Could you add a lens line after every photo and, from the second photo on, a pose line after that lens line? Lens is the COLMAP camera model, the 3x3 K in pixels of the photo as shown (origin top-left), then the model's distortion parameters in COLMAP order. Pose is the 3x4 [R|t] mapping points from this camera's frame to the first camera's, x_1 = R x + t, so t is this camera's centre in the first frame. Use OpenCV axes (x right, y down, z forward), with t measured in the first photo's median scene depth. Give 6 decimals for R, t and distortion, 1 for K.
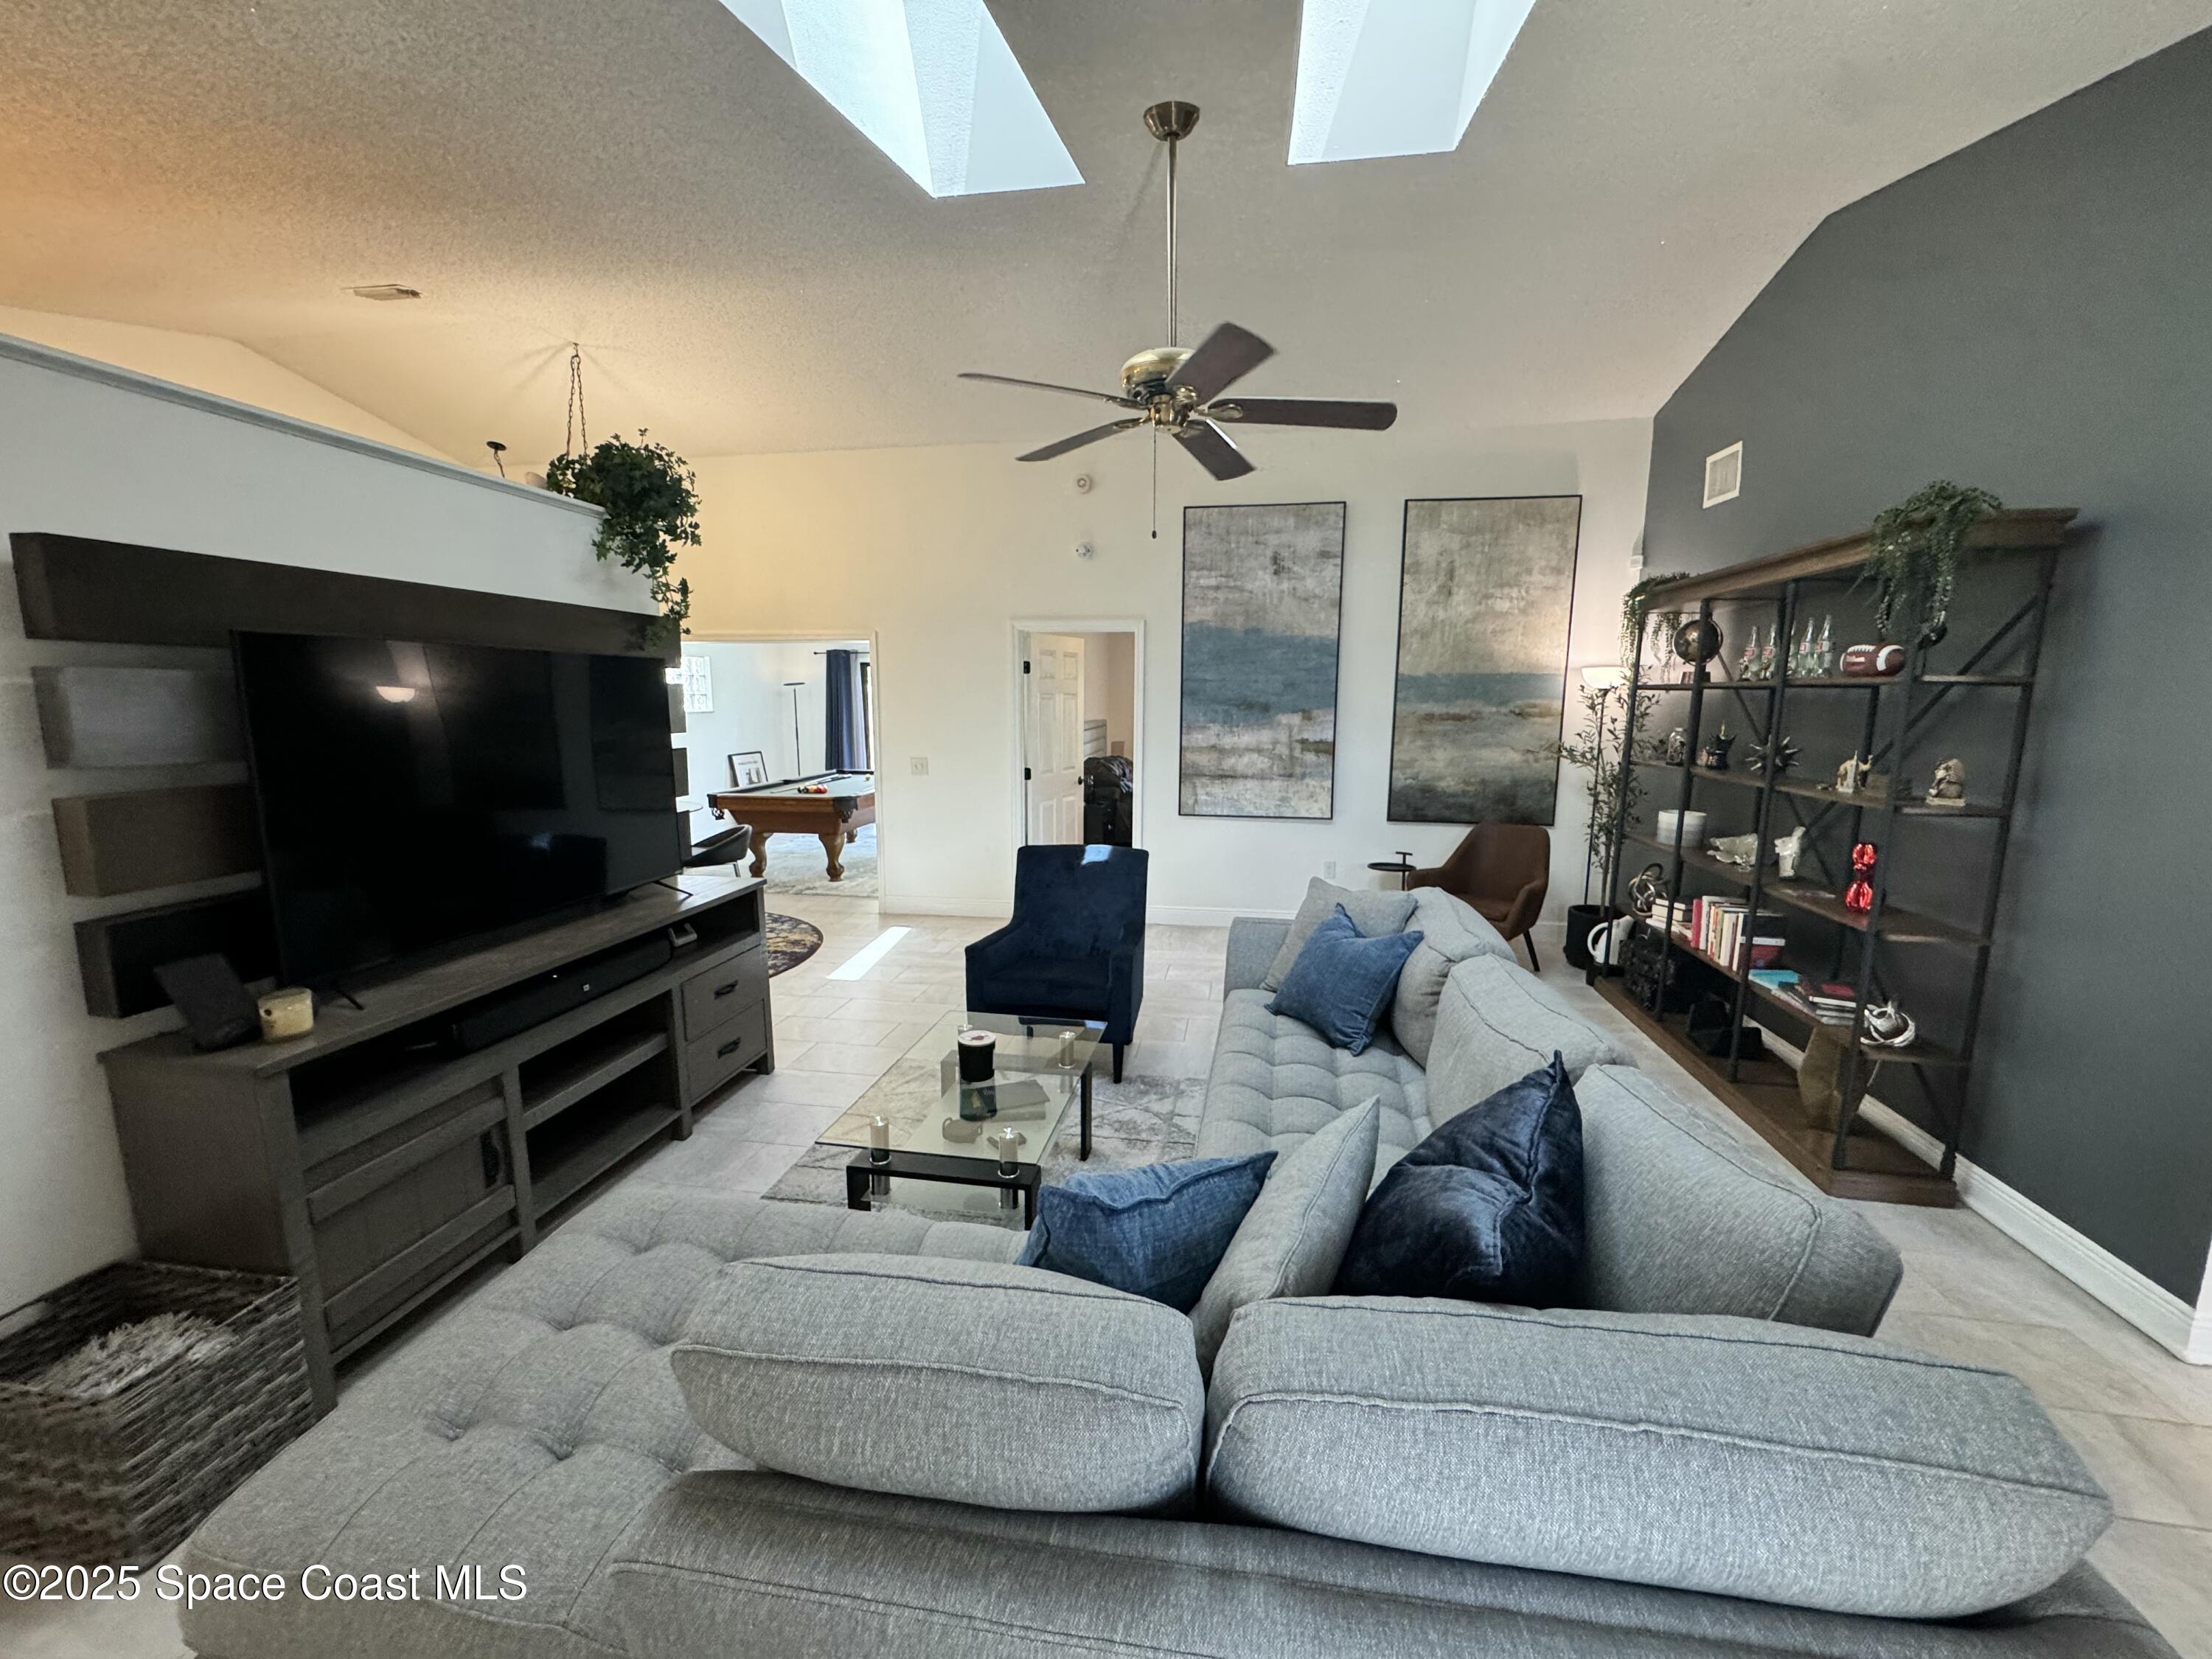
lens RADIAL K [[876.9, 0, 1107.1], [0, 876.9, 832.1], [0, 0, 1]] dist [-0.005627, 0.000672]
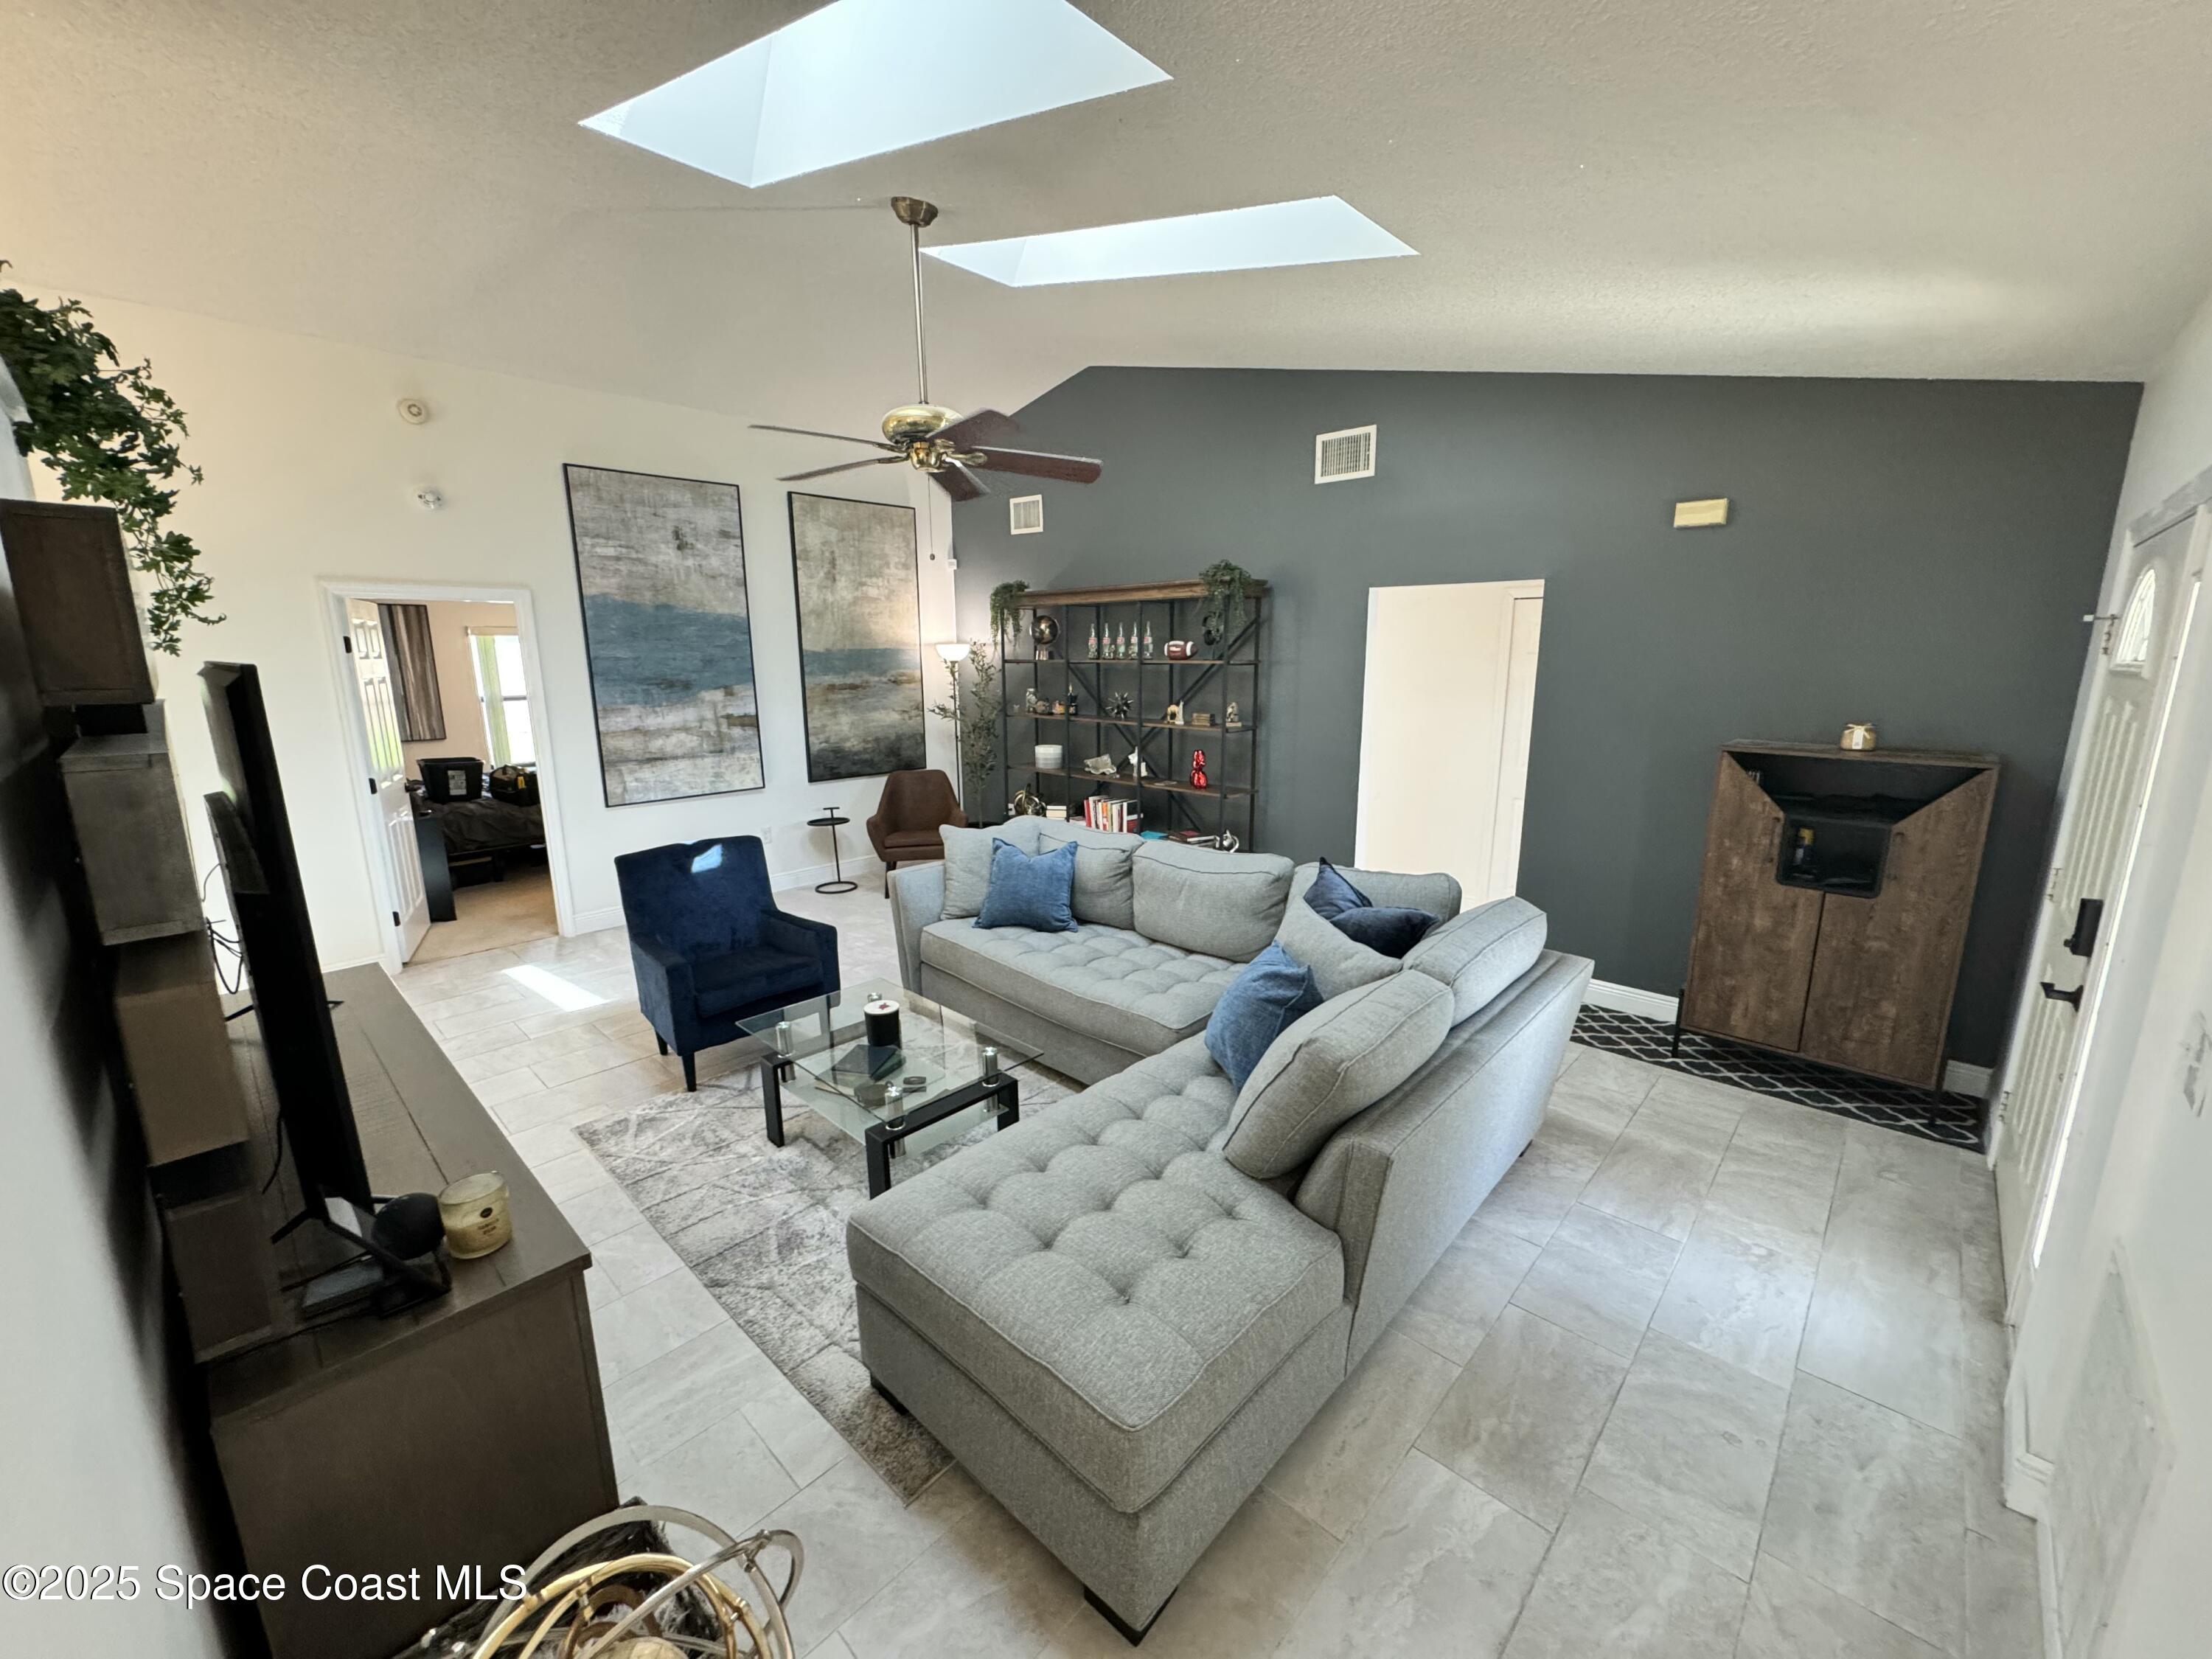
lens RADIAL K [[876.9, 0, 1106.7], [0, 876.9, 829.2], [0, 0, 1]] dist [-0.005627, 0.000672]
pose [[0.556792, -0.177117, 0.811549, -0.395805], [0.136835, 0.983213, 0.120701, -0.038118], [-0.819304, 0.043843, 0.571681, 0.057125]]
